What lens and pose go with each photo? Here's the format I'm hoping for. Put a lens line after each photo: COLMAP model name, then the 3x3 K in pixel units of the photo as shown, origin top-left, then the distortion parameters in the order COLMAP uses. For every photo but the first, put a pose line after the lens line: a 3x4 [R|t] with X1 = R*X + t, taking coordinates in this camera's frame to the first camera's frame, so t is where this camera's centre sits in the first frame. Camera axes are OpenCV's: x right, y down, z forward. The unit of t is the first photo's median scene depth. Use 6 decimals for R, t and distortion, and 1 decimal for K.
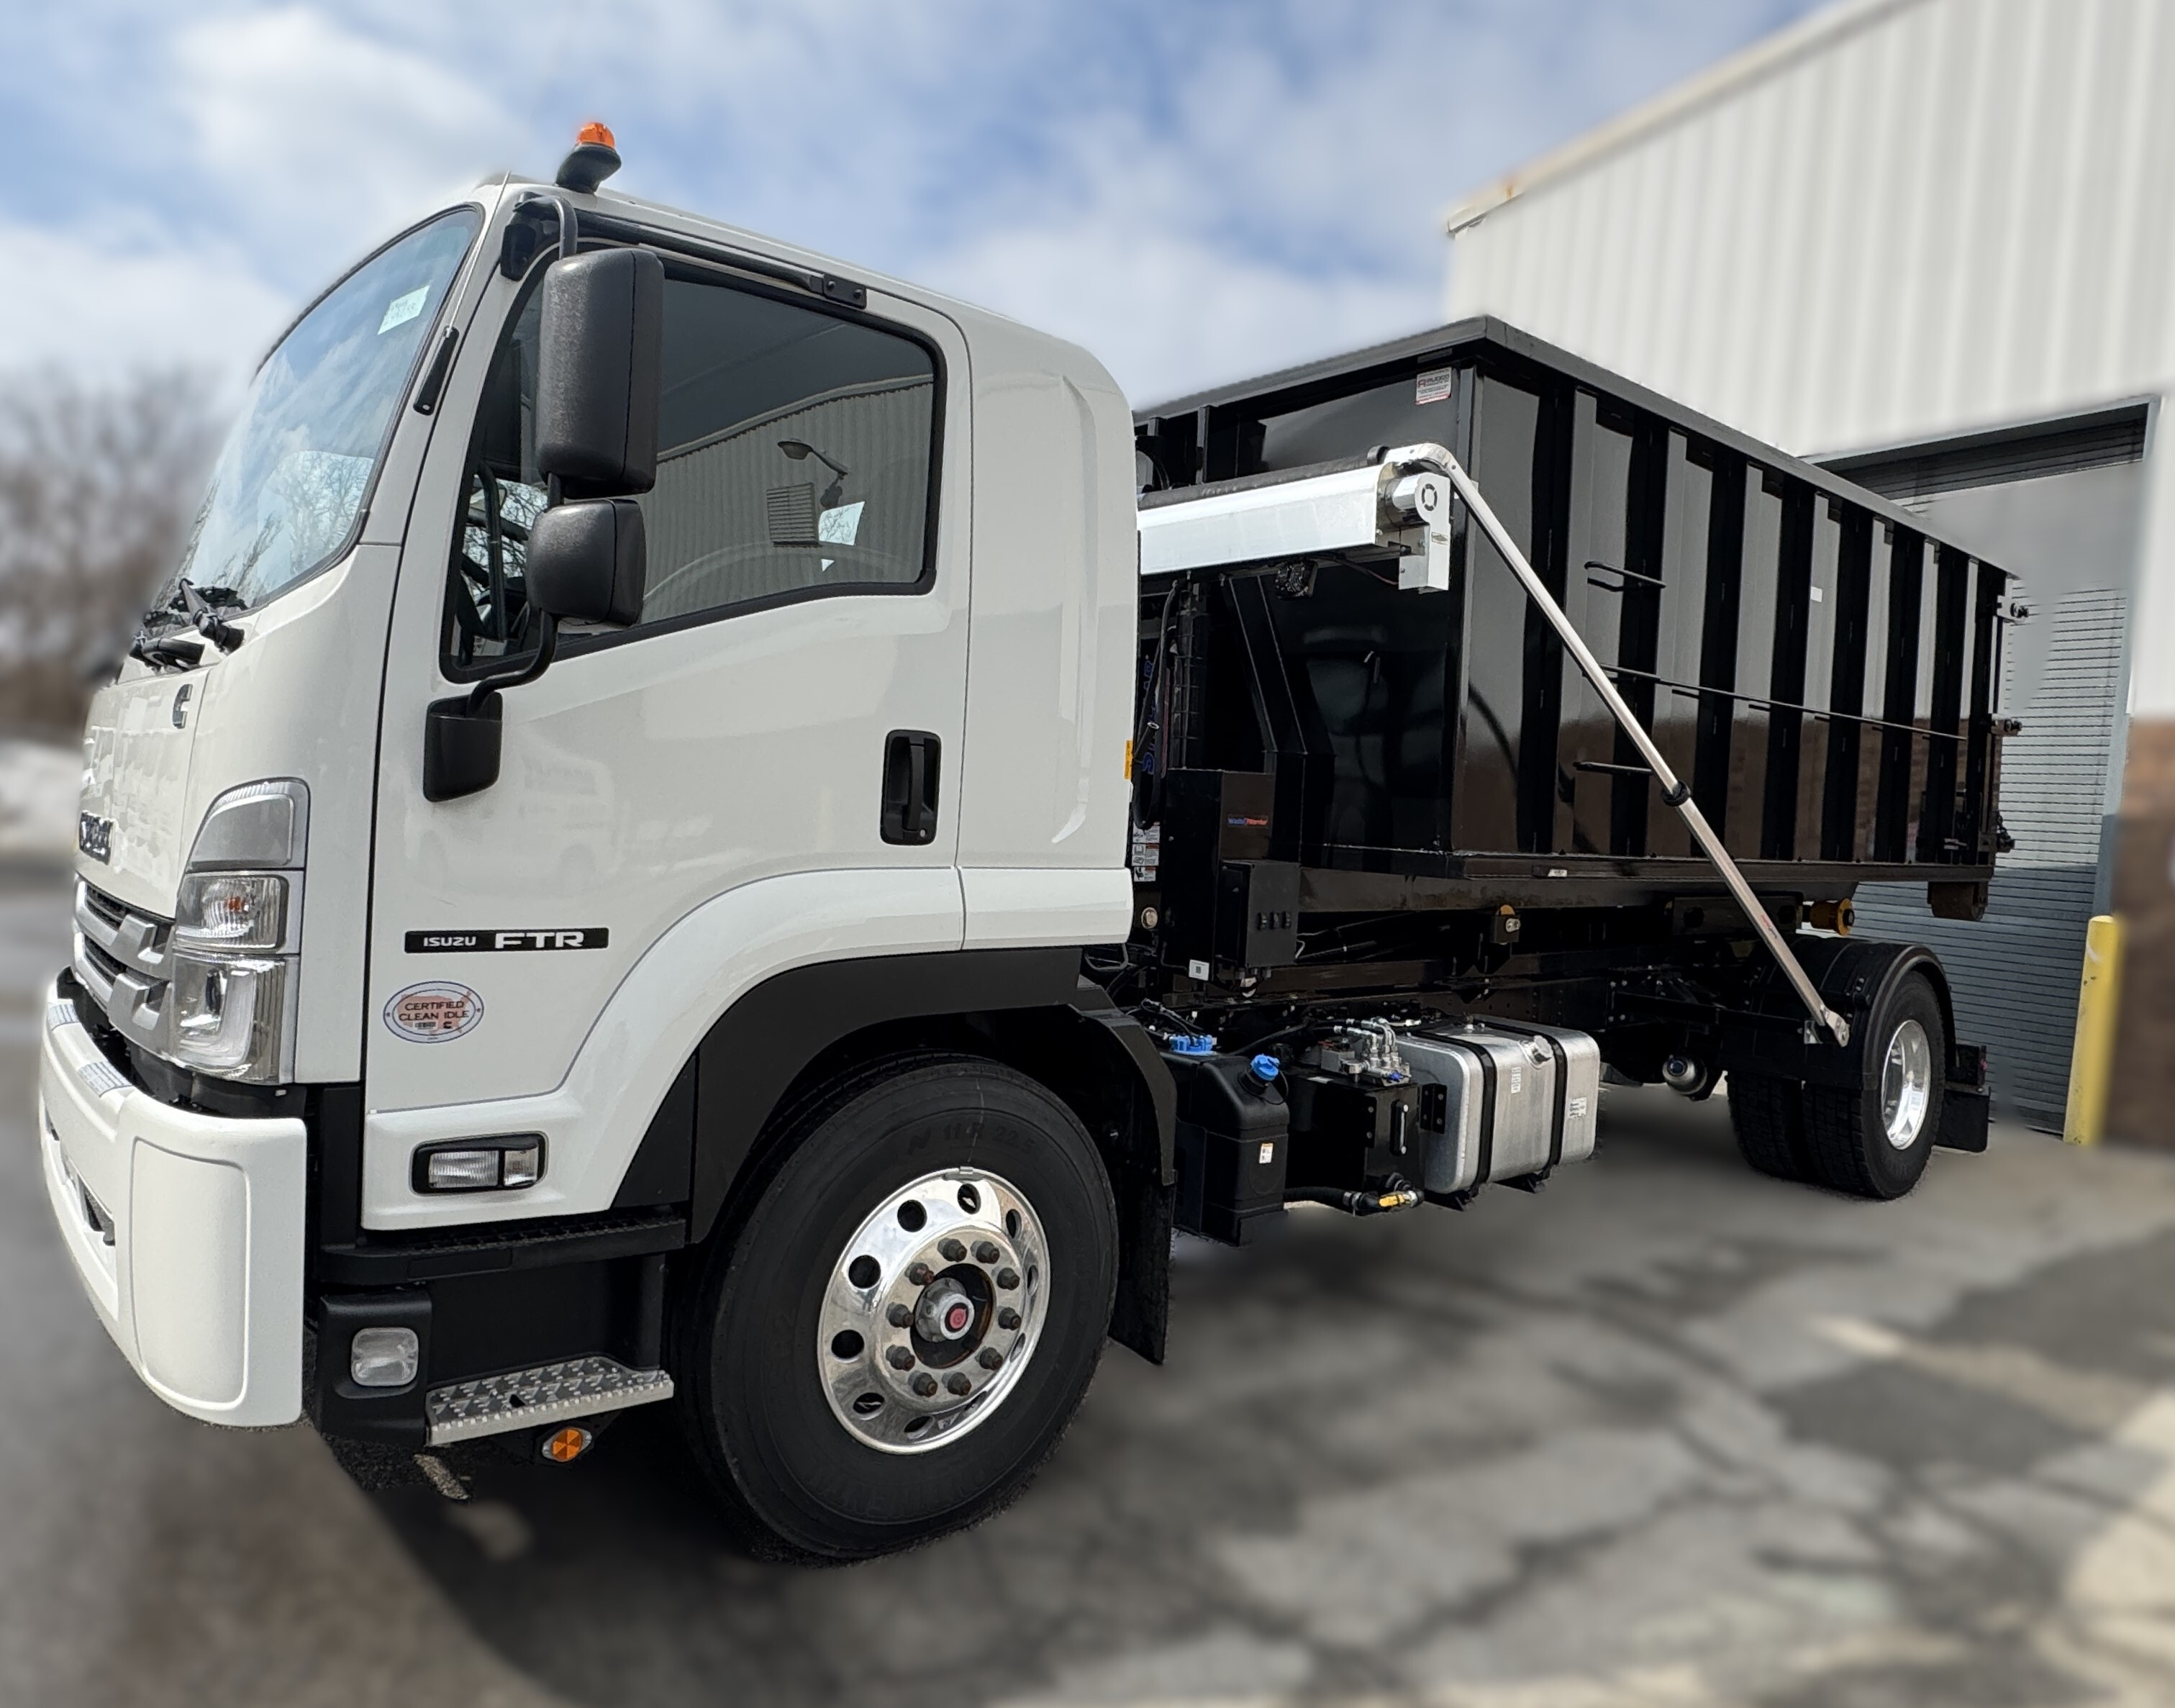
lens RADIAL K [[1434.8, 0, 1086.1], [0, 1434.8, 812.1], [0, 0, 1]] dist [-0.020874, 0.001225]
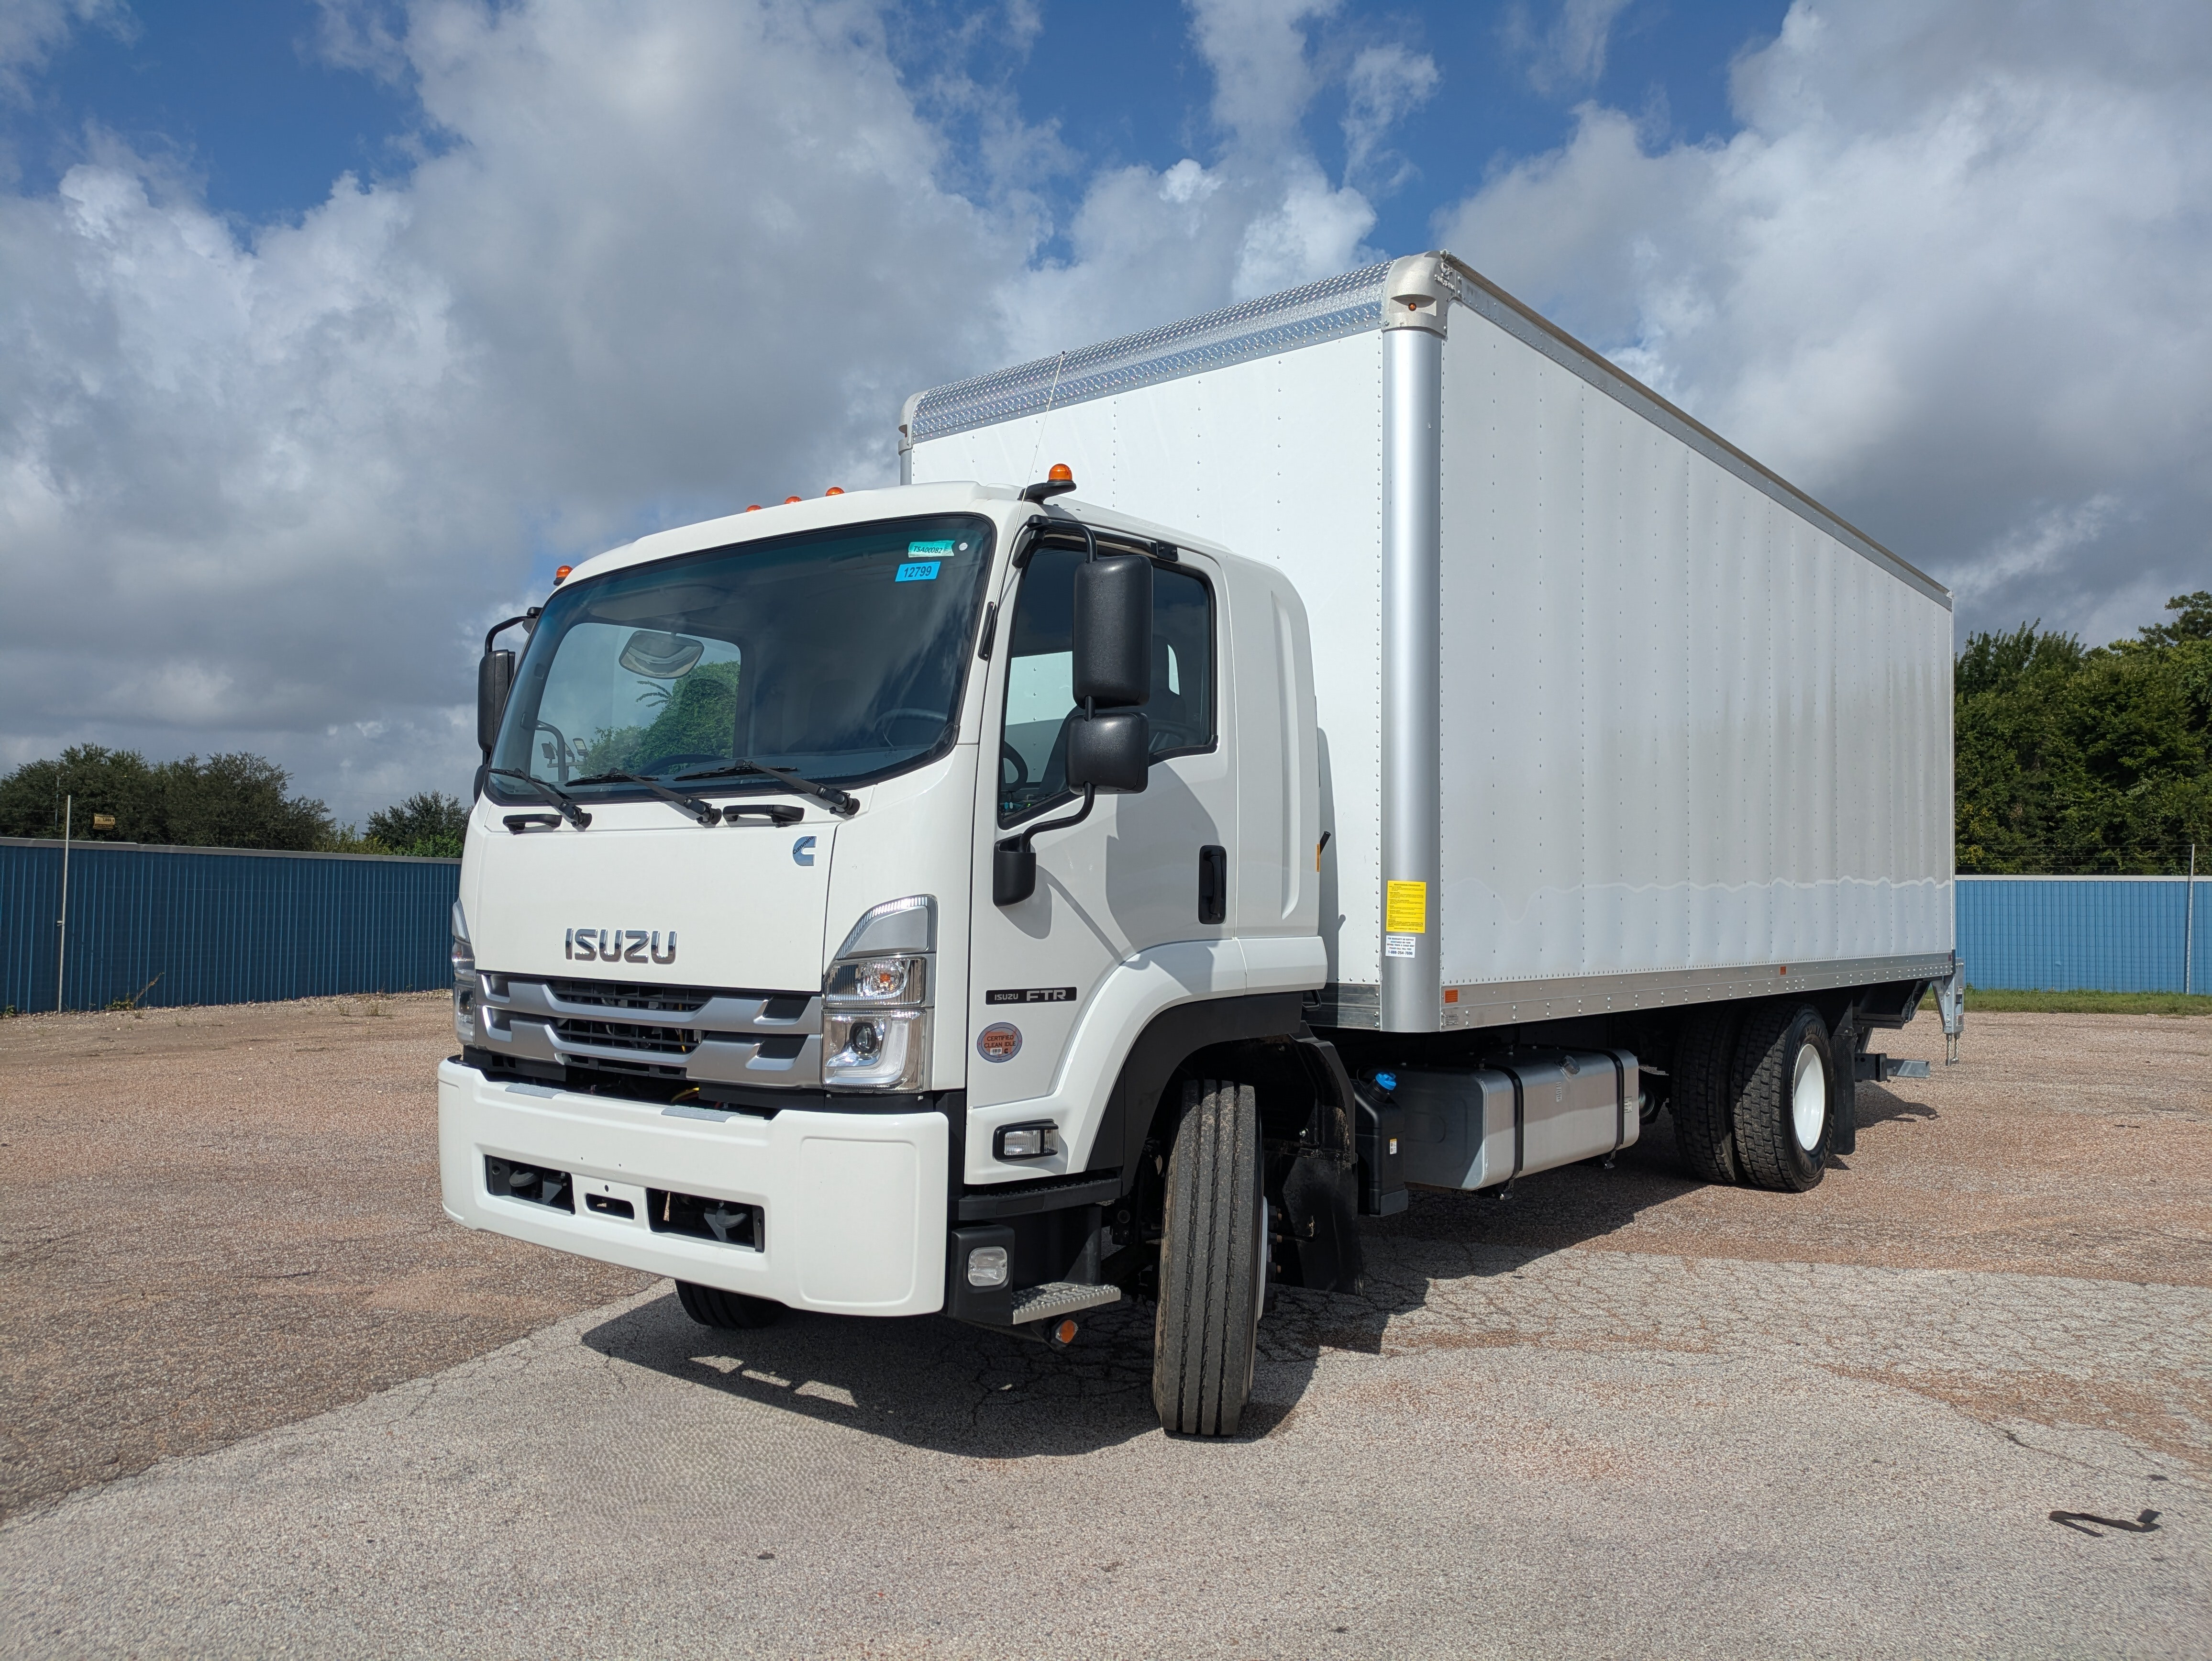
lens RADIAL K [[1652.2, 0, 1106.0], [0, 1652.2, 830.5], [0, 0, 1]] dist [0.066836, -0.000456]
pose [[0.982720, -0.031707, 0.182361, -0.623136], [0.038588, 0.998666, -0.034309, -0.021773], [-0.181030, 0.040753, 0.982633, -0.744693]]
